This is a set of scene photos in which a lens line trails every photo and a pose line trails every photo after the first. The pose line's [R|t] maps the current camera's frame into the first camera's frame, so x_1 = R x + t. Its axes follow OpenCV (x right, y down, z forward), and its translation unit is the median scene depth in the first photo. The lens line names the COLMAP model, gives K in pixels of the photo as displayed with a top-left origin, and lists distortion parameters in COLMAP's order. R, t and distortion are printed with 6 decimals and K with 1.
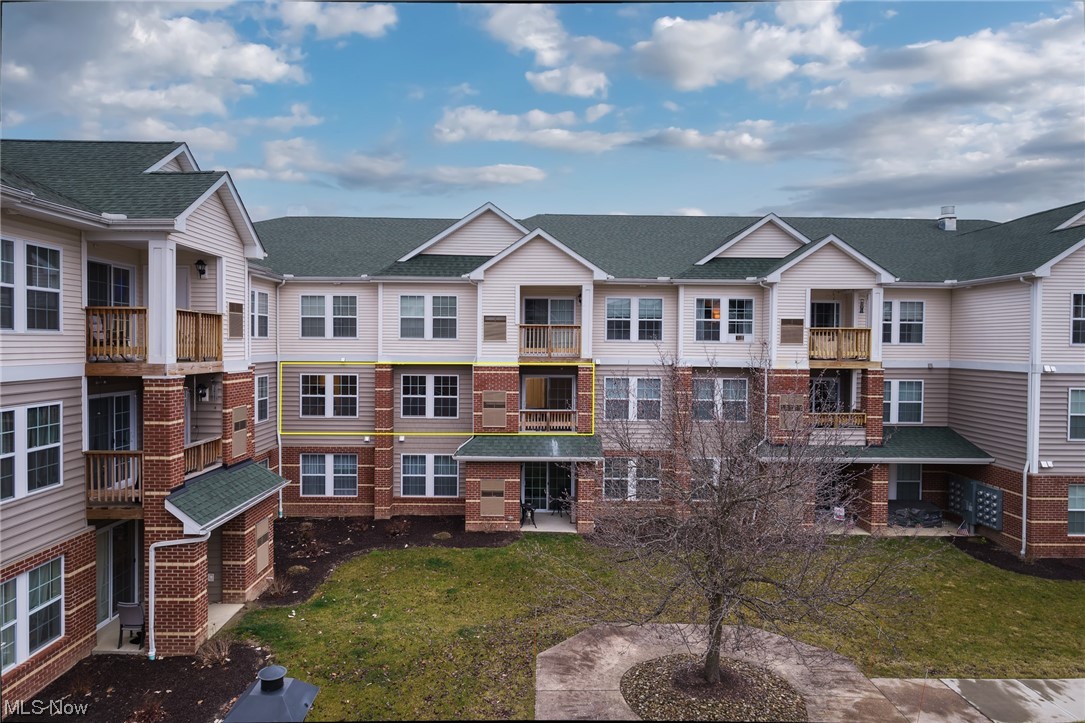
lens RADIAL K [[671.5, 0, 542.7], [0, 671.5, 380.5], [0, 0, 1]] dist [-0.001134, -0.001015]
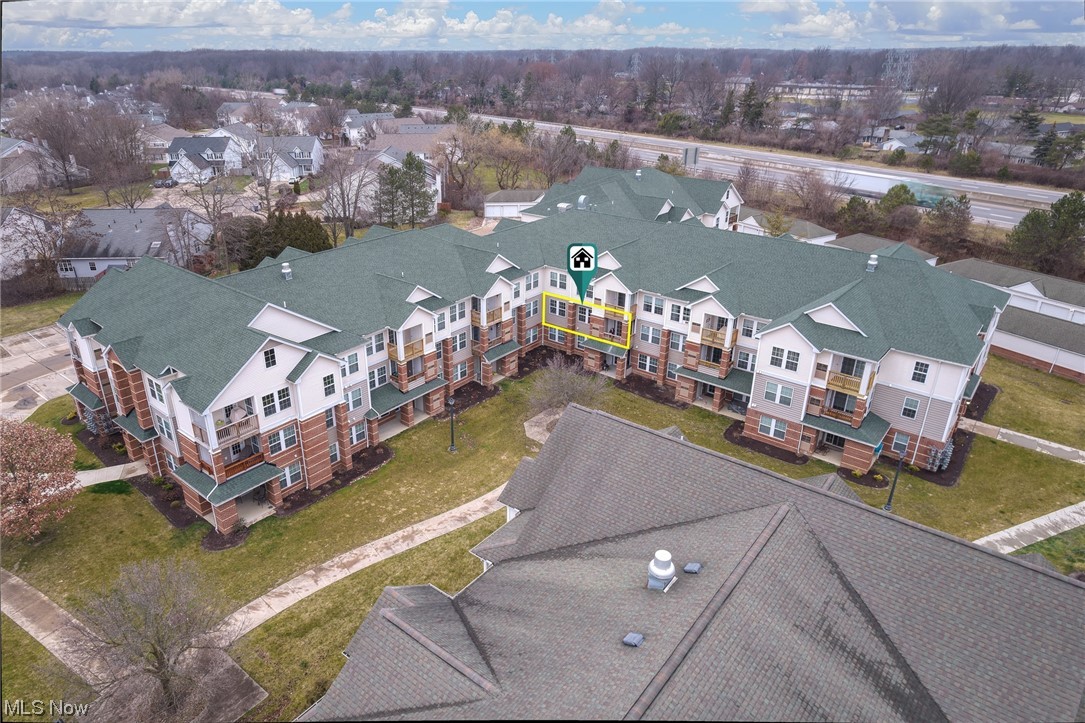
lens RADIAL K [[671.5, 0, 542.7], [0, 671.5, 380.5], [0, 0, 1]] dist [-0.001134, -0.001015]
pose [[0.775826, 0.273304, -0.568682, 1.308971], [-0.031507, 0.916972, 0.397706, -0.811765], [0.630160, -0.290633, 0.720021, -1.143605]]
